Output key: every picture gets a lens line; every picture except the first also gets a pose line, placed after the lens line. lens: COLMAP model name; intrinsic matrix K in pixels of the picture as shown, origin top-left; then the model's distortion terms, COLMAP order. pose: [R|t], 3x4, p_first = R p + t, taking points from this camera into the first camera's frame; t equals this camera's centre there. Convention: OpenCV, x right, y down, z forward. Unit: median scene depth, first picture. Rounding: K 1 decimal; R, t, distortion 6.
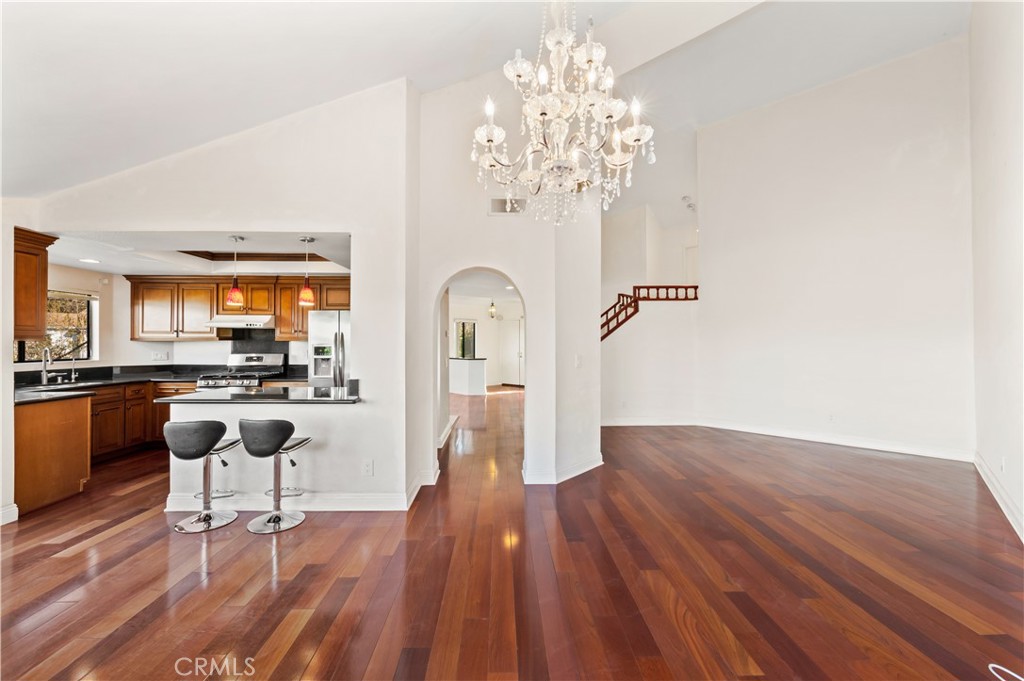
lens RADIAL K [[407.7, 0, 513.5], [0, 407.7, 337.3], [0, 0, 1]] dist [-0.001318, -0.000579]
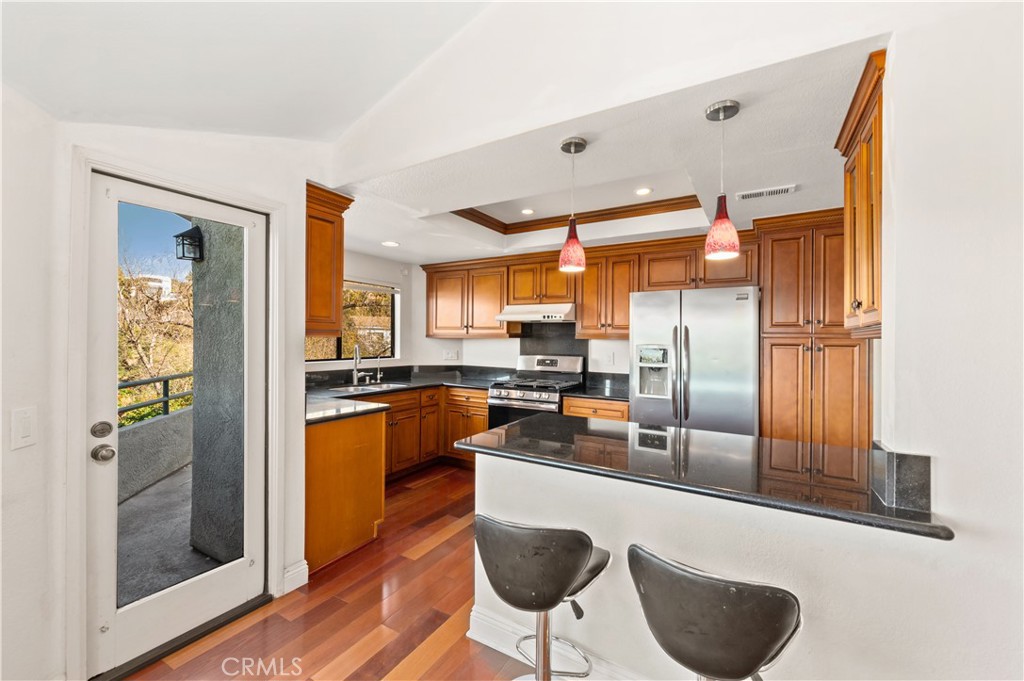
lens RADIAL K [[407.7, 0, 512.8], [0, 407.7, 338.0], [0, 0, 1]] dist [-0.001318, -0.000579]
pose [[0.853316, 0.006433, -0.521355, -0.321497], [-0.003968, 0.999975, 0.005845, 0.003439], [0.521380, -0.002918, 0.853320, 0.346259]]
